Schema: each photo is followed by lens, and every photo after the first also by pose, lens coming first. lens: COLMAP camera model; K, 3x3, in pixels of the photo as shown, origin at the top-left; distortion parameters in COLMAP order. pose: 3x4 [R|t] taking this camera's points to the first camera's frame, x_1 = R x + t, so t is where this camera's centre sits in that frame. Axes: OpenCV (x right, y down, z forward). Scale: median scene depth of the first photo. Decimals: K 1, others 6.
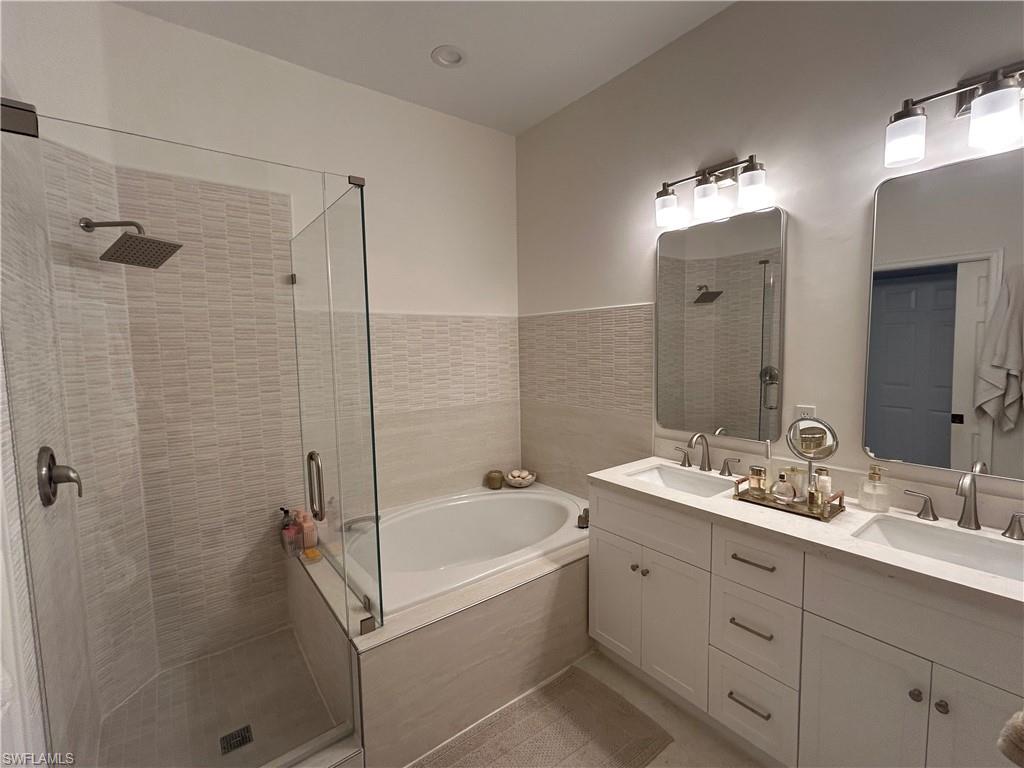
lens RADIAL K [[452.7, 0, 511.5], [0, 452.7, 383.4], [0, 0, 1]] dist [-0.000889, 0.001113]
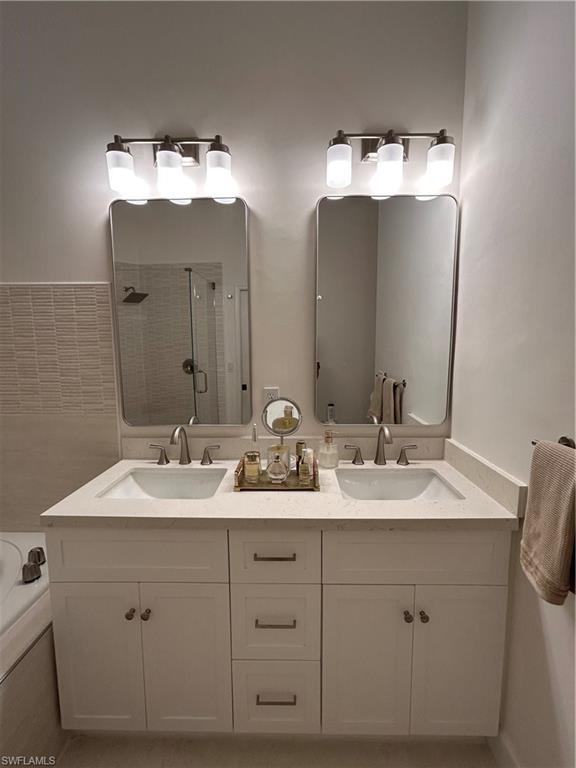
lens RADIAL K [[339.5, 0, 287.8], [0, 339.5, 382.4], [0, 0, 1]] dist [-0.000889, 0.001113]
pose [[0.629164, -0.073840, 0.773758, 0.020199], [0.060124, 0.997118, 0.046267, 0.000121], [-0.774944, 0.017412, 0.631790, 0.380602]]
